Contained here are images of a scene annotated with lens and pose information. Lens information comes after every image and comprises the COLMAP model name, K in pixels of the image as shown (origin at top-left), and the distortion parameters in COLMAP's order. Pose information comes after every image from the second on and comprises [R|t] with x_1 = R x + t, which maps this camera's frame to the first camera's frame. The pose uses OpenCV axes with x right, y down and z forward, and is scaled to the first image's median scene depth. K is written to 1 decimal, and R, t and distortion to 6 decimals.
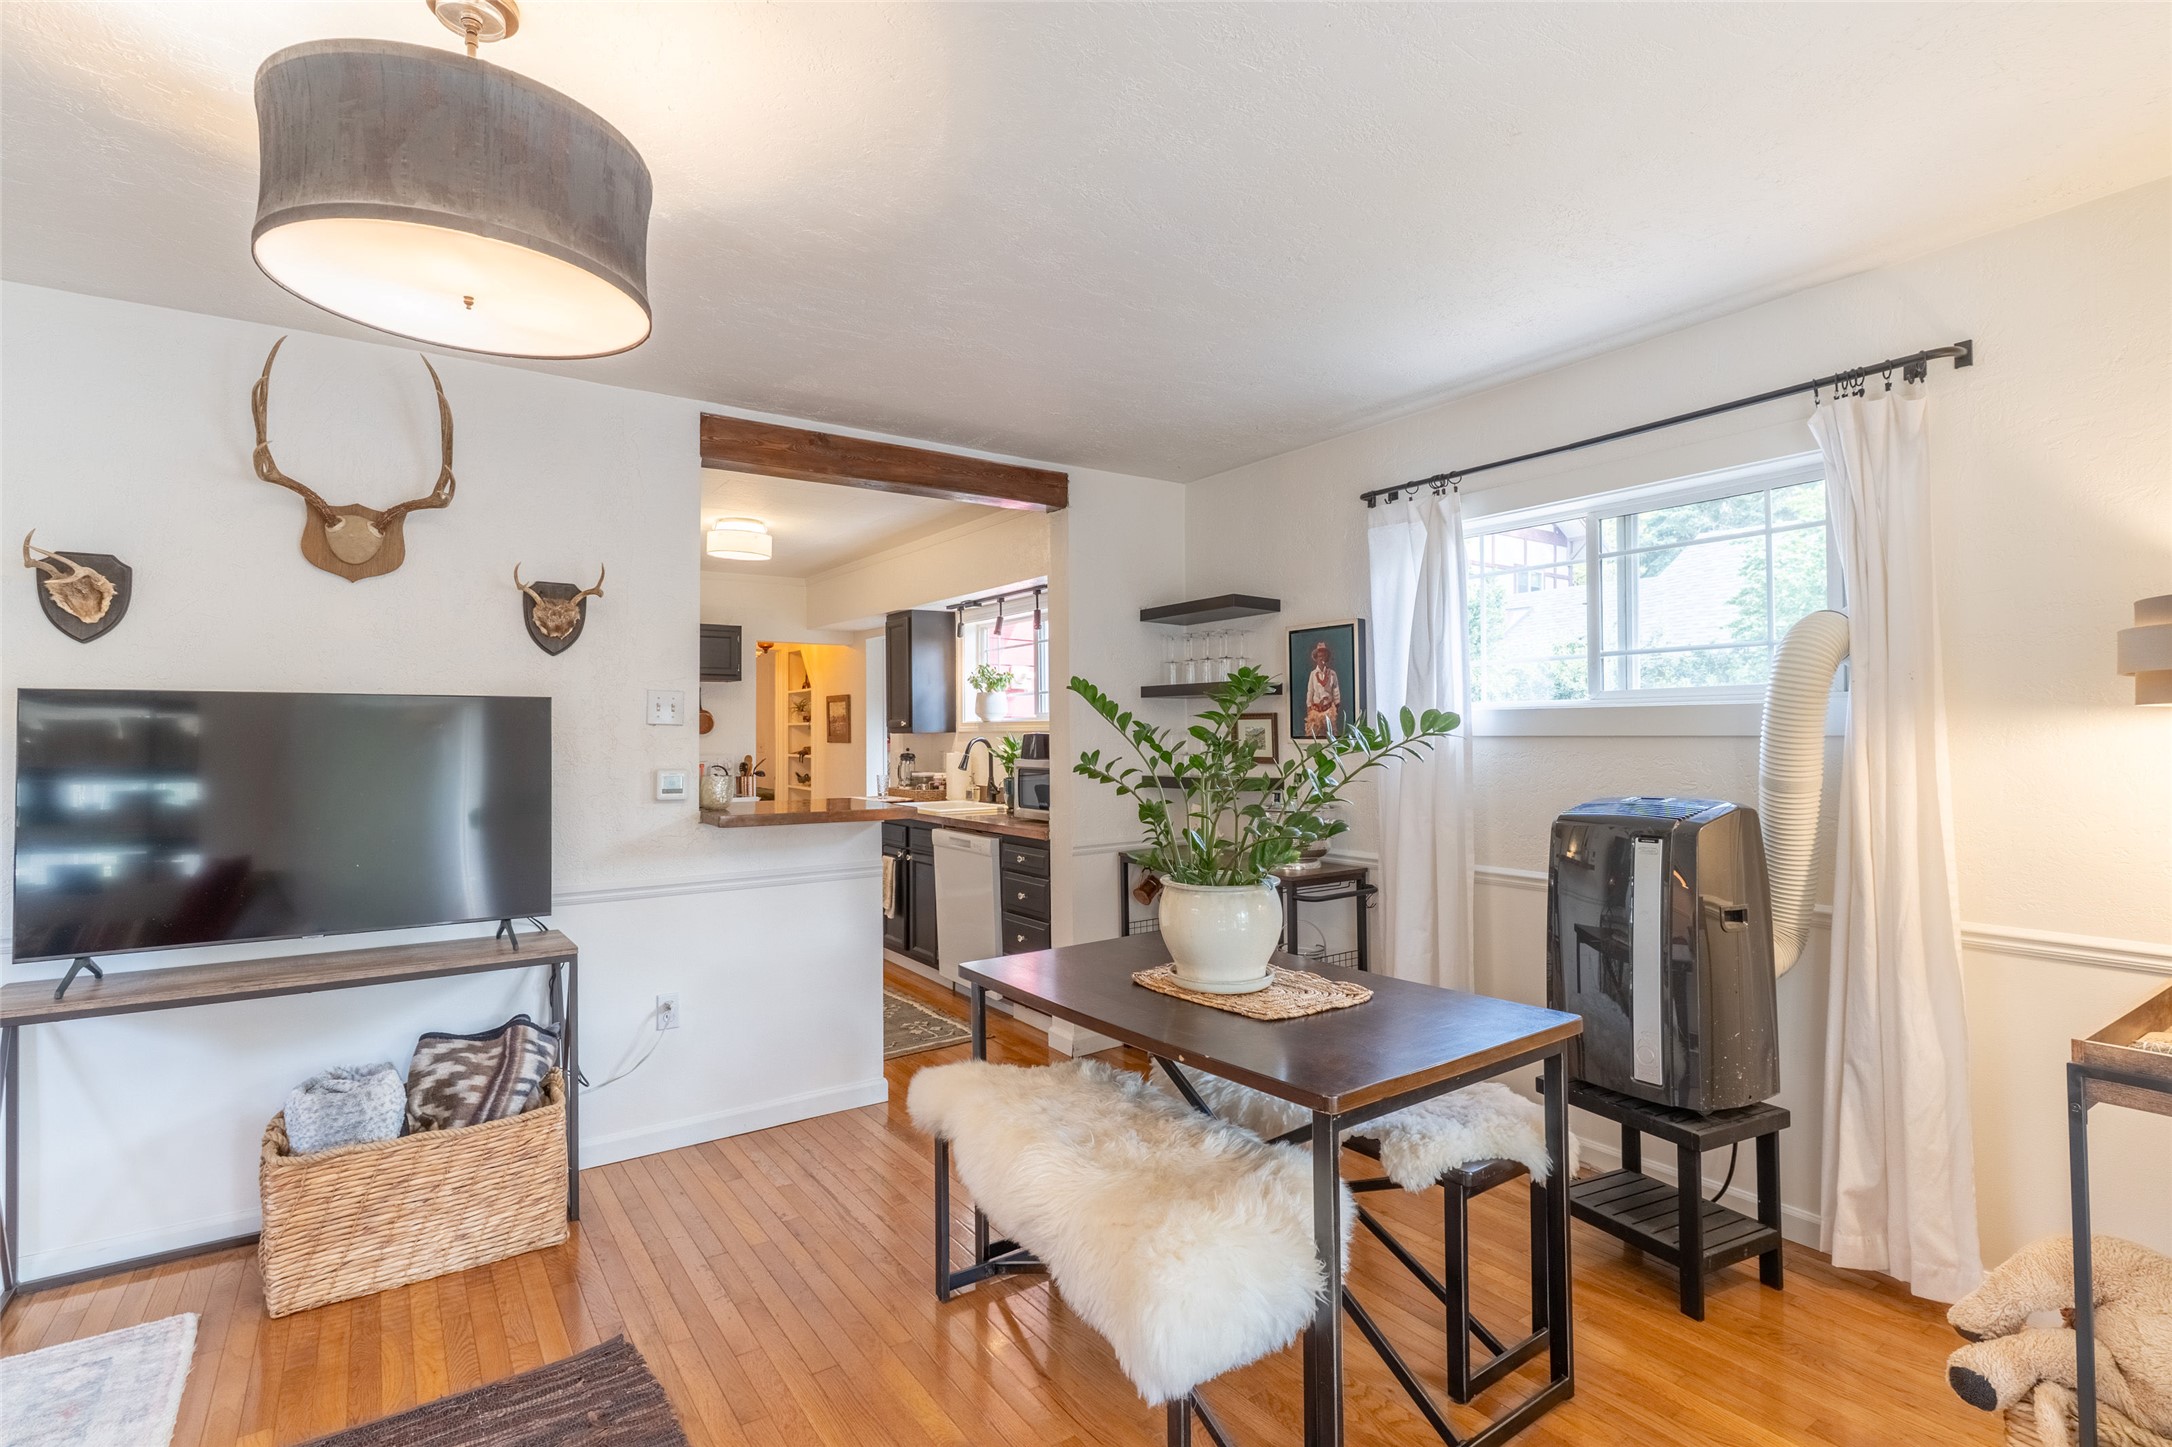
lens RADIAL K [[1025.9, 0, 1079.1], [0, 1025.9, 724.5], [0, 0, 1]] dist [0.003250, 0.000372]
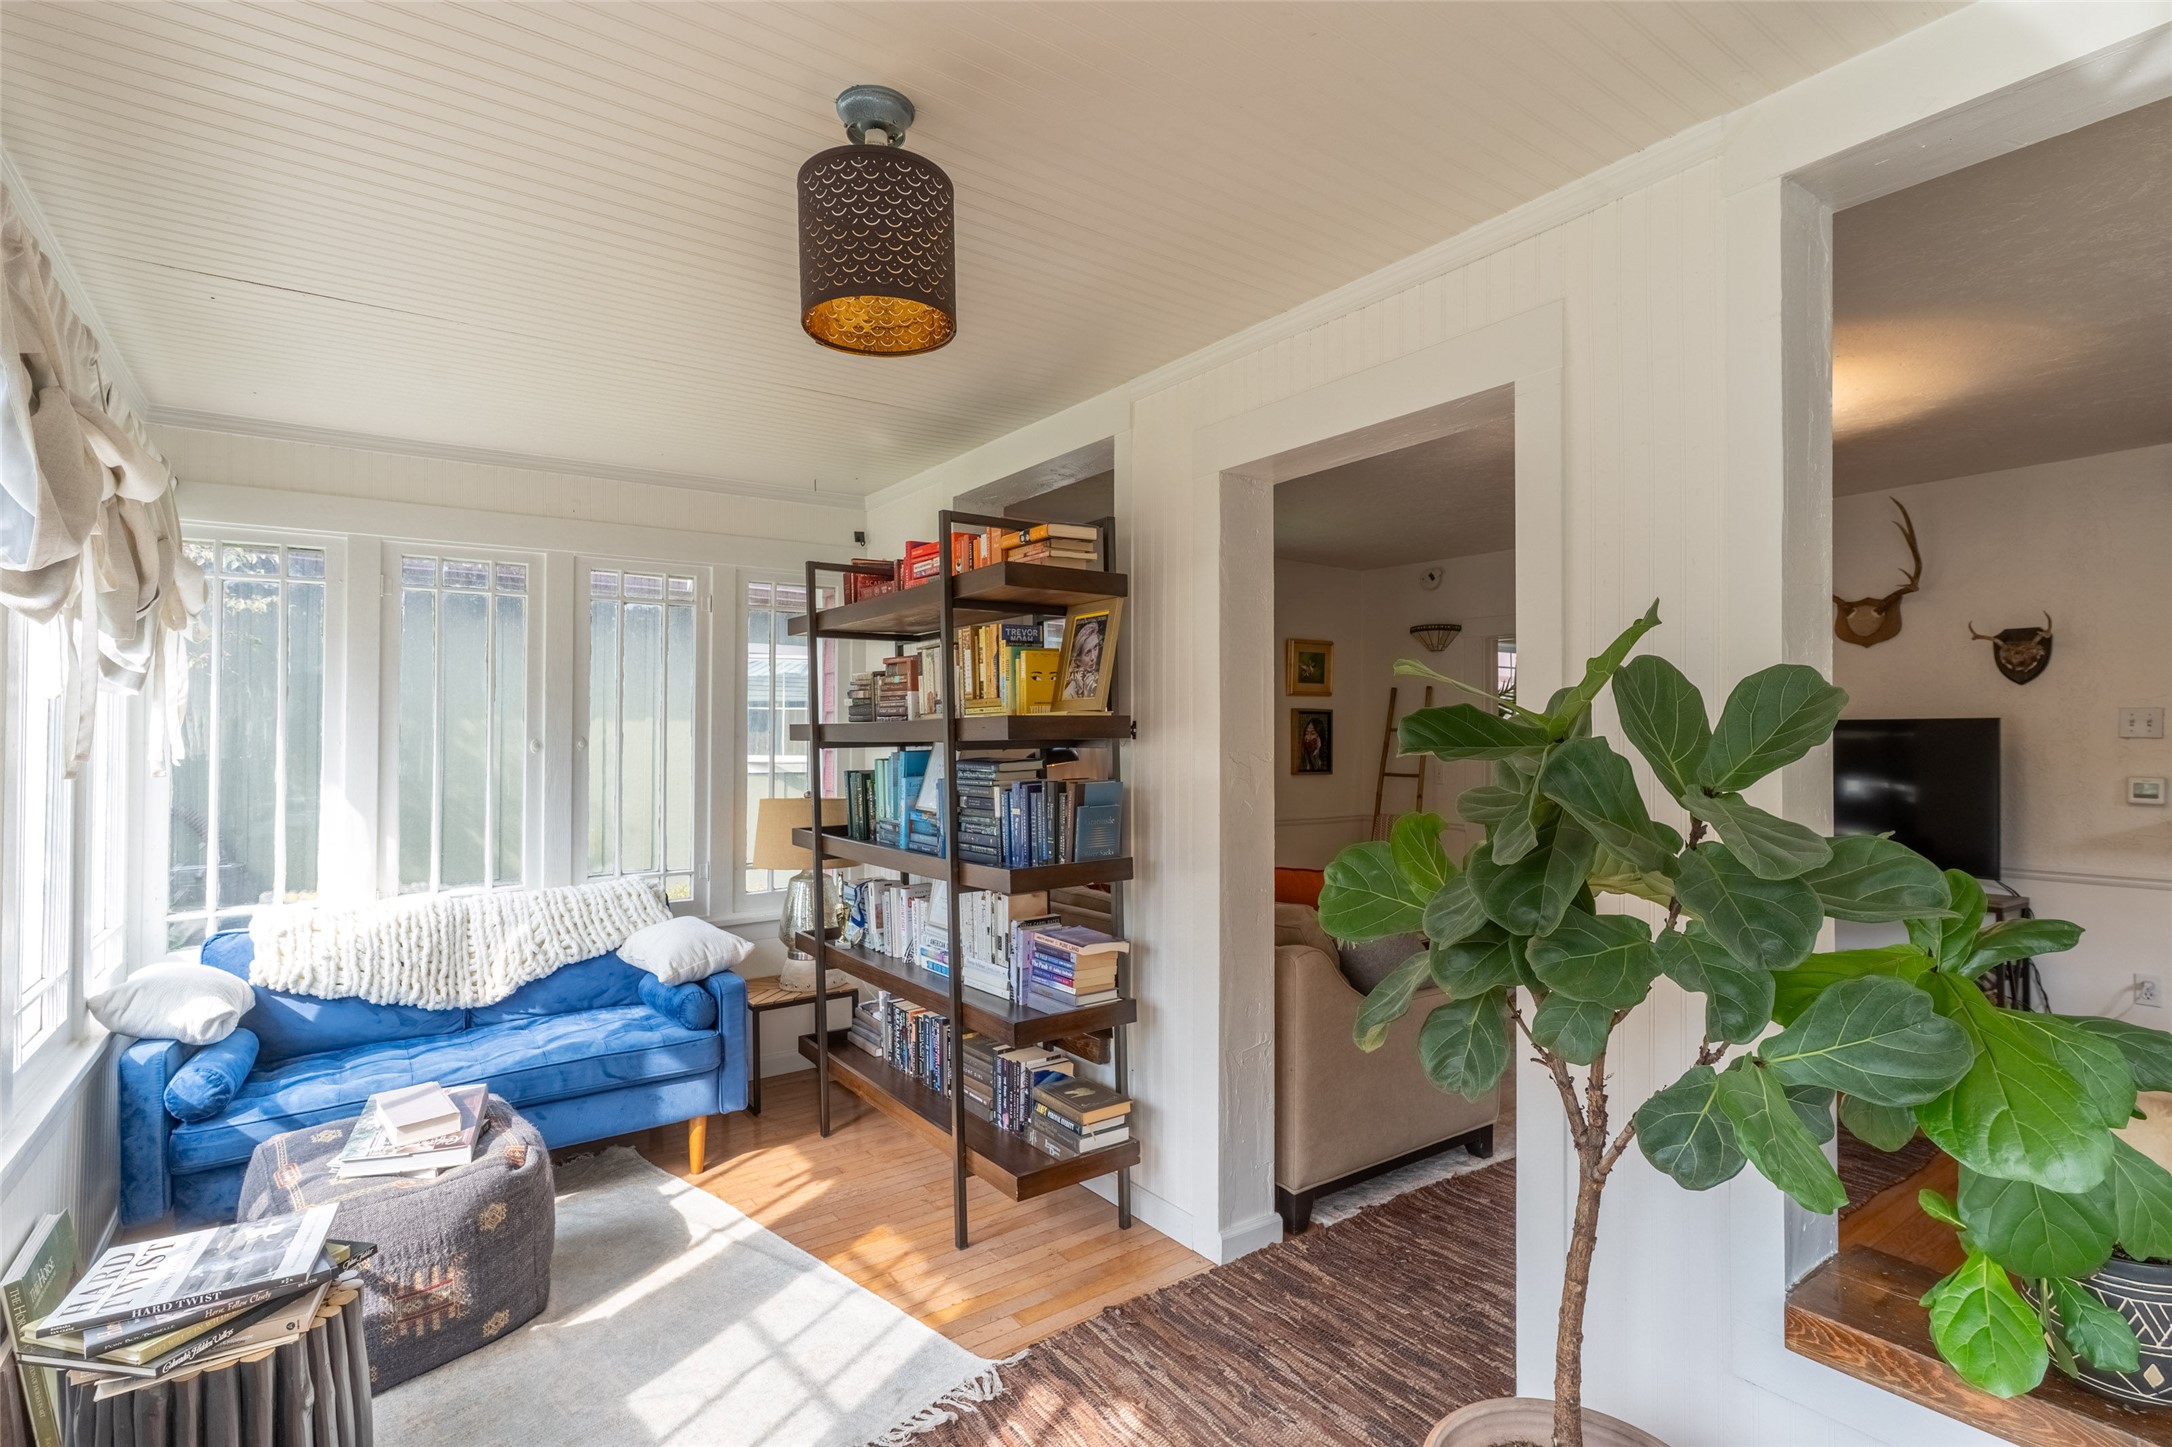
lens RADIAL K [[1025.9, 0, 1079.1], [0, 1025.9, 724.5], [0, 0, 1]] dist [0.003250, 0.000372]
pose [[0.022779, -0.015816, -0.999615, 0.858154], [0.004344, 0.999867, -0.015721, -0.002063], [0.999731, -0.003984, 0.022845, -0.244912]]
